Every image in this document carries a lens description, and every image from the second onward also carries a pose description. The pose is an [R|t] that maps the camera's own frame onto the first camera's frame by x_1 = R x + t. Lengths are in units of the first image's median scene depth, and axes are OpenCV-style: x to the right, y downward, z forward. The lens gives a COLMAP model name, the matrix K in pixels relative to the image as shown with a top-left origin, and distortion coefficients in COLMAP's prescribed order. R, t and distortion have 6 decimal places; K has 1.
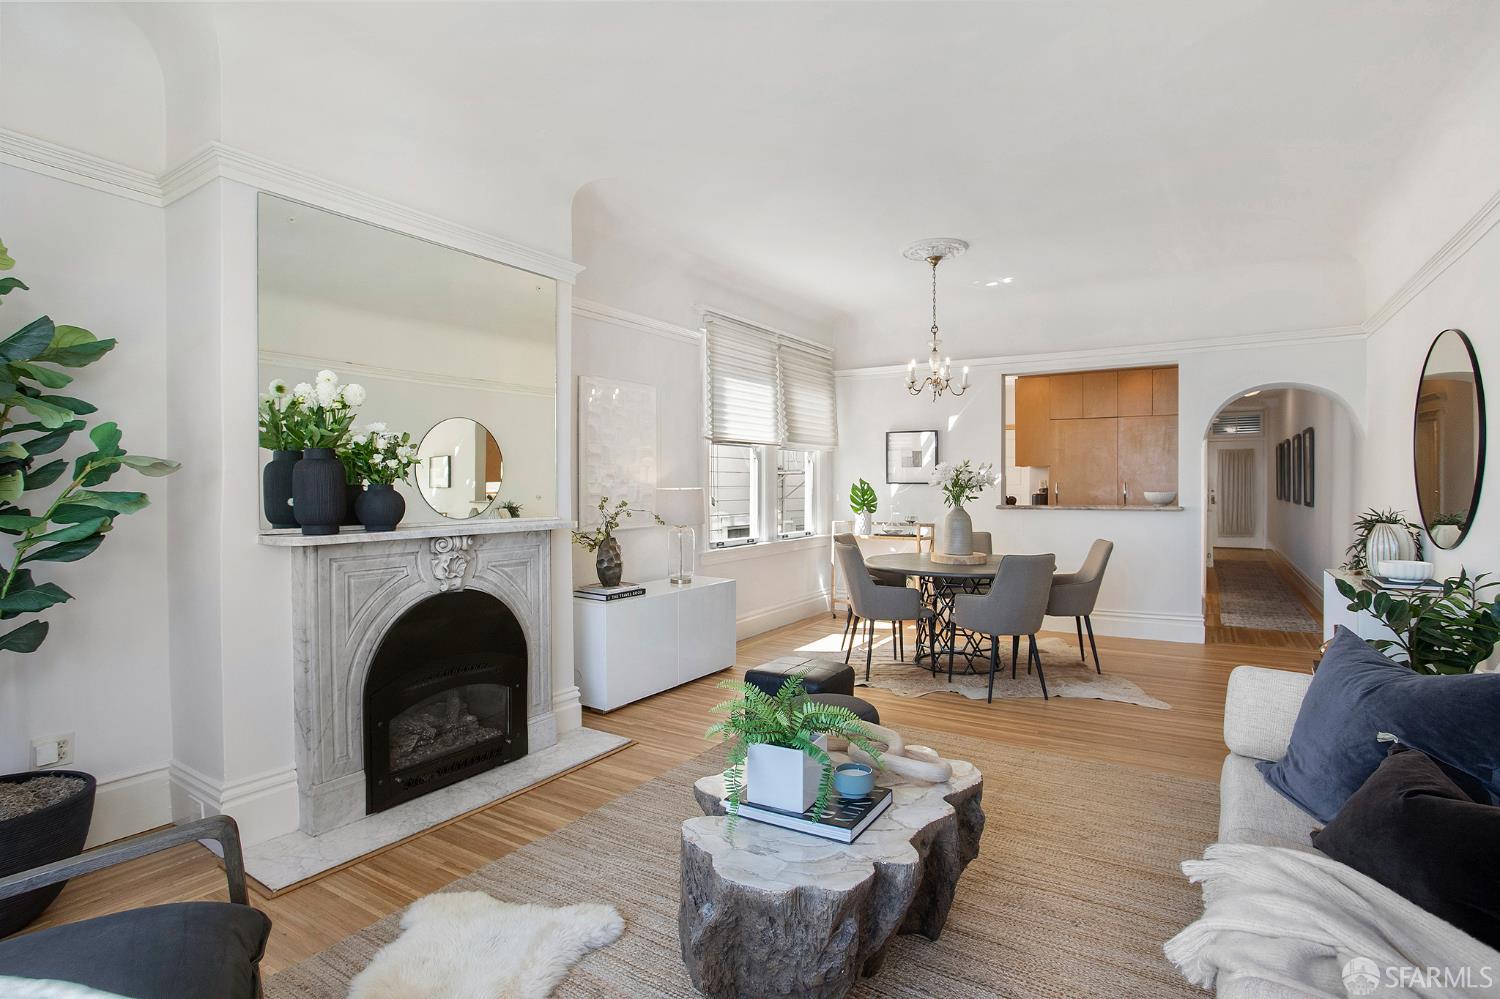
lens RADIAL K [[740.0, 0, 732.0], [0, 740.0, 491.0], [0, 0, 1]] dist [-0.050421, 0.024075]
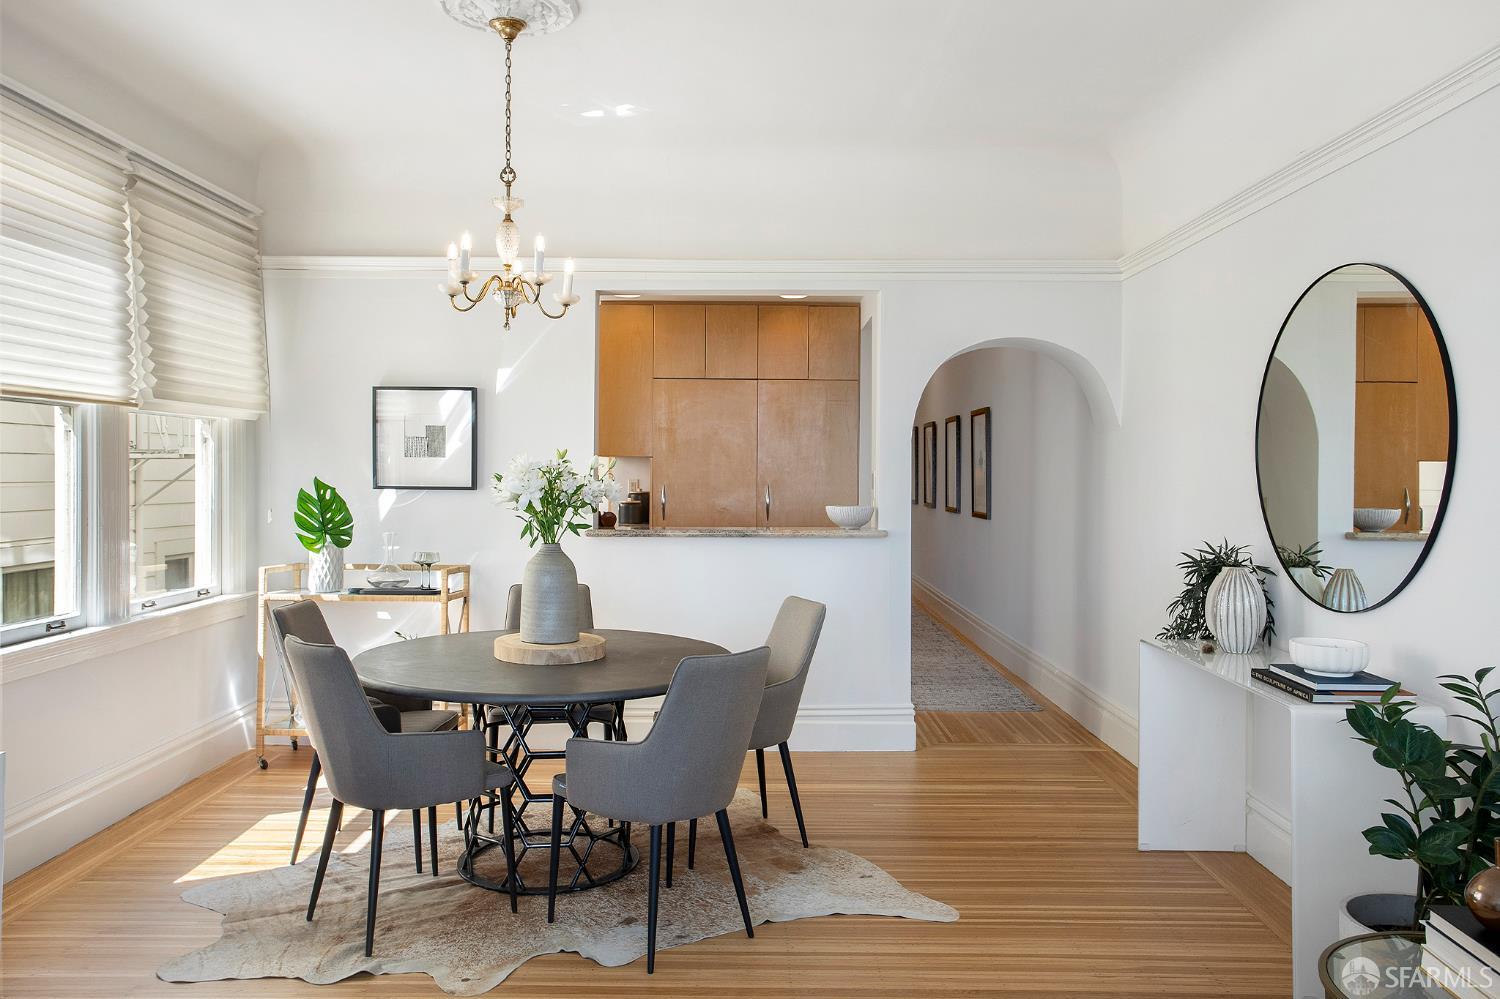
lens RADIAL K [[1107.7, 0, 734.8], [0, 1107.7, 489.9], [0, 0, 1]] dist [0.006350, 0.016310]
pose [[0.842823, -0.002756, 0.538183, 0.009182], [-0.002009, 0.999964, 0.008268, -0.017042], [-0.538187, -0.008050, 0.842787, 0.241535]]
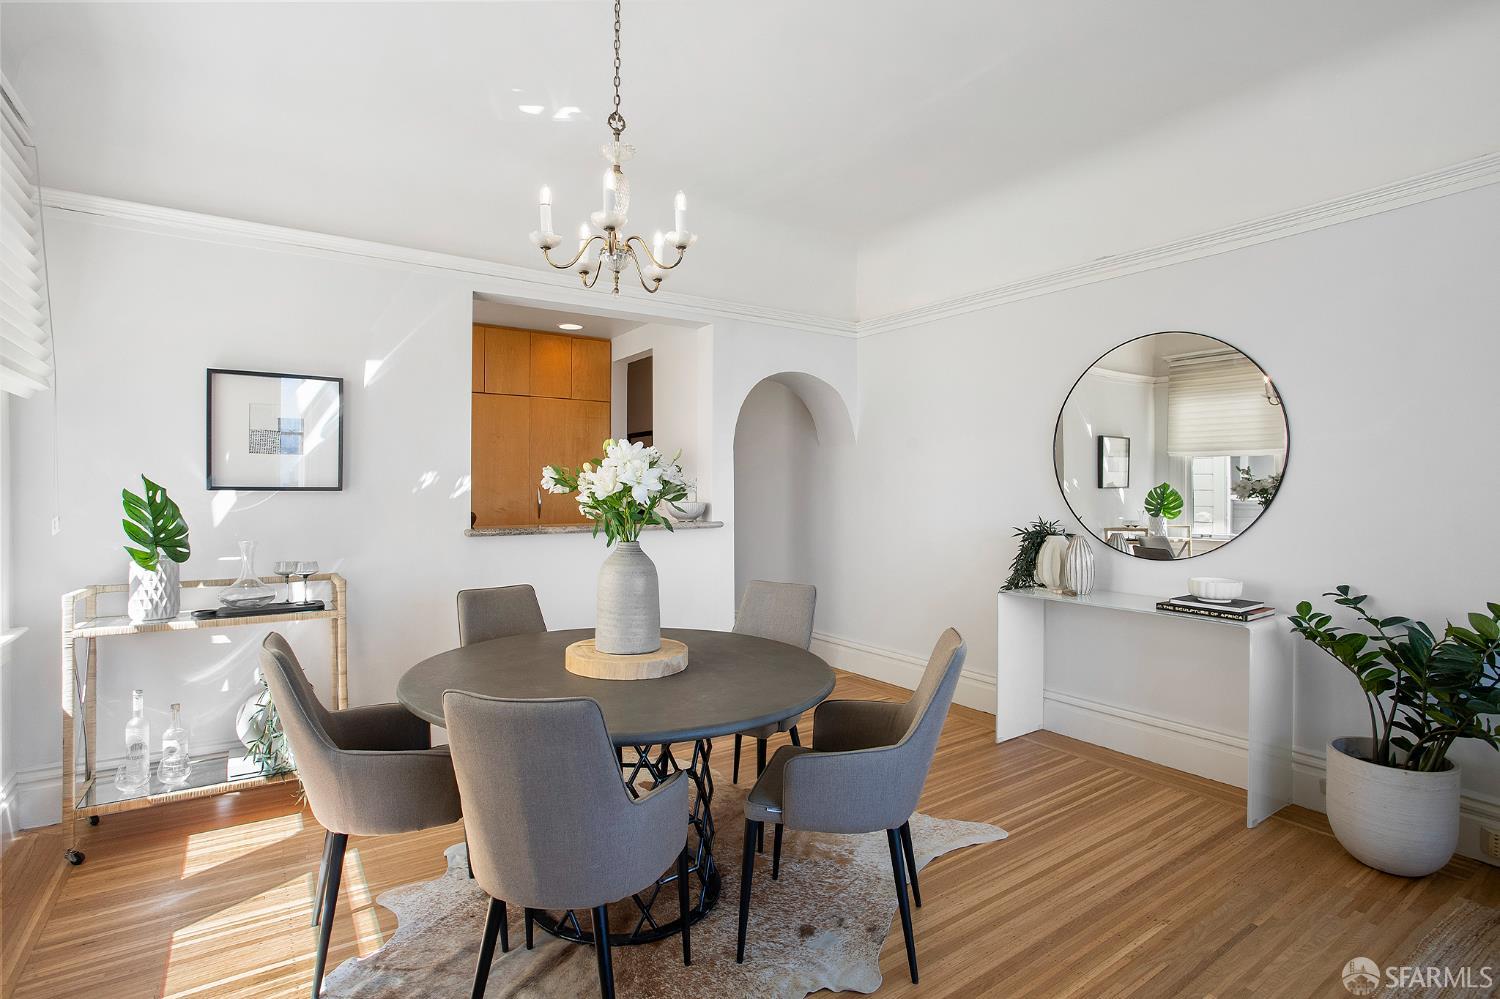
lens RADIAL K [[740.0, 0, 753.4], [0, 740.0, 491.3], [0, 0, 1]] dist [-0.050421, 0.024075]
pose [[0.382592, -0.002985, 0.923913, -0.061592], [0.007568, 0.999971, 0.000097, -0.007130], [-0.923887, 0.006955, 0.382603, 0.595043]]
